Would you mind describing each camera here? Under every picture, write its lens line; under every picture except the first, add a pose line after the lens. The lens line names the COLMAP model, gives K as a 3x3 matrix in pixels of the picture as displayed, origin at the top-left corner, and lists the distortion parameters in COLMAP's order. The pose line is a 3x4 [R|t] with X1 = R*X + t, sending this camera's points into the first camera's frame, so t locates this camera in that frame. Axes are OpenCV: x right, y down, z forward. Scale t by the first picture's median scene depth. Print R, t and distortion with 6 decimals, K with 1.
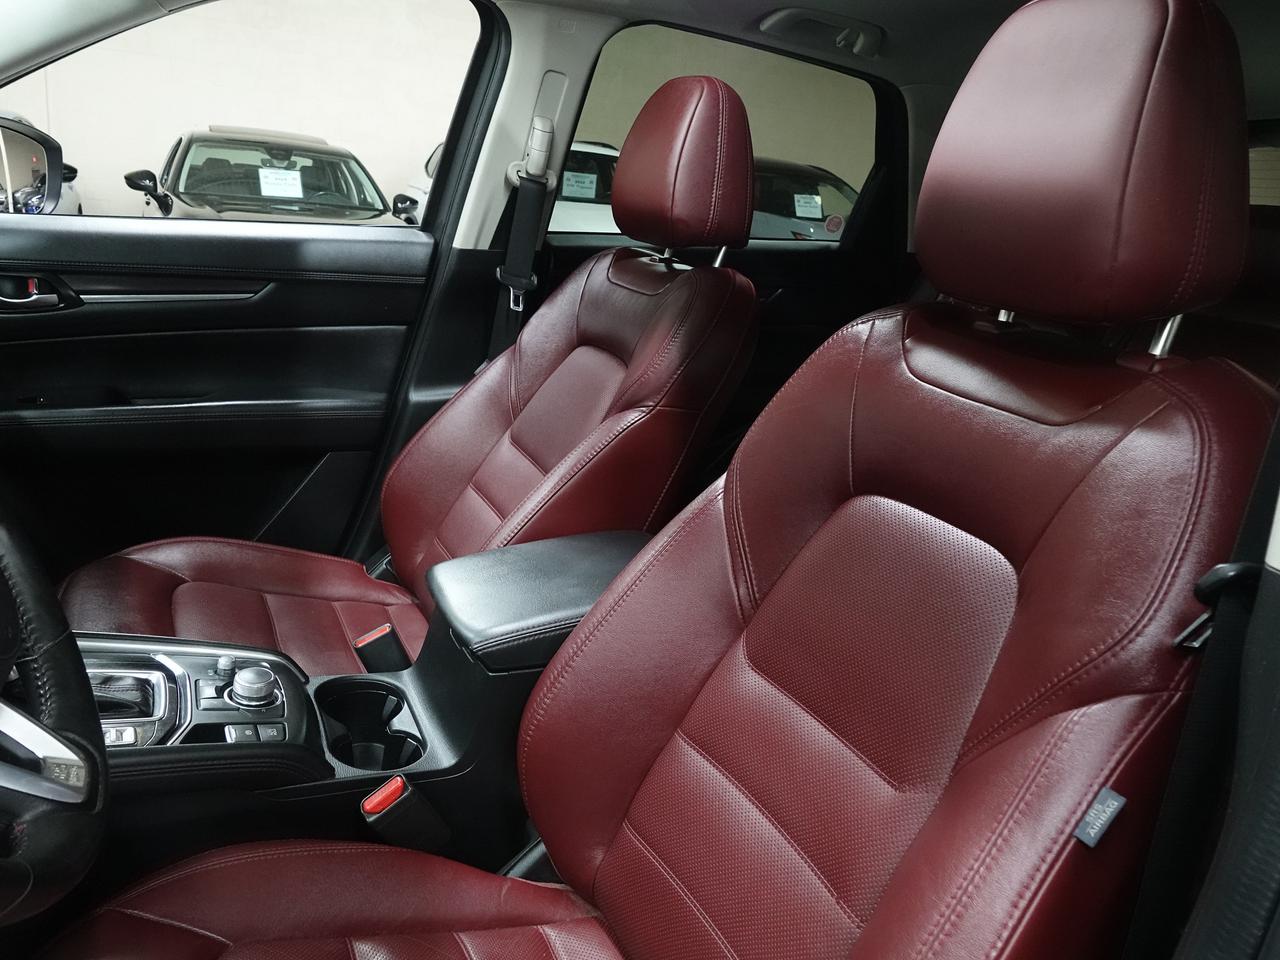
lens RADIAL K [[984.7, 0, 639.0], [0, 984.7, 480.7], [0, 0, 1]] dist [0.007689, -0.019081]
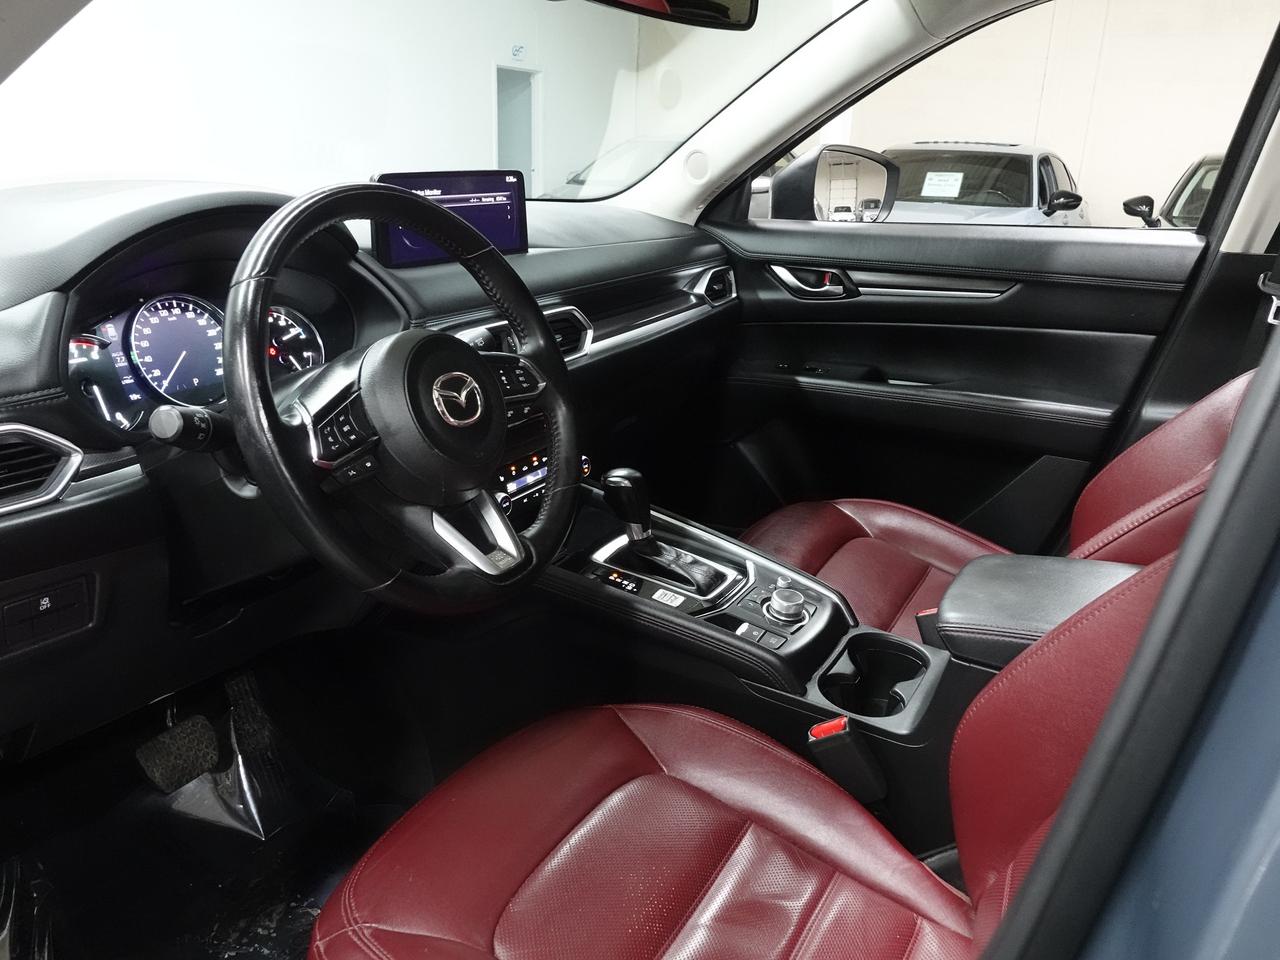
lens RADIAL K [[984.7, 0, 643.9], [0, 984.7, 479.9], [0, 0, 1]] dist [0.007689, -0.019081]
pose [[0.582201, 0.182653, -0.792263, 0.255403], [-0.206055, 0.975773, 0.073540, 0.006500], [0.786501, 0.120435, 0.605732, 0.078846]]
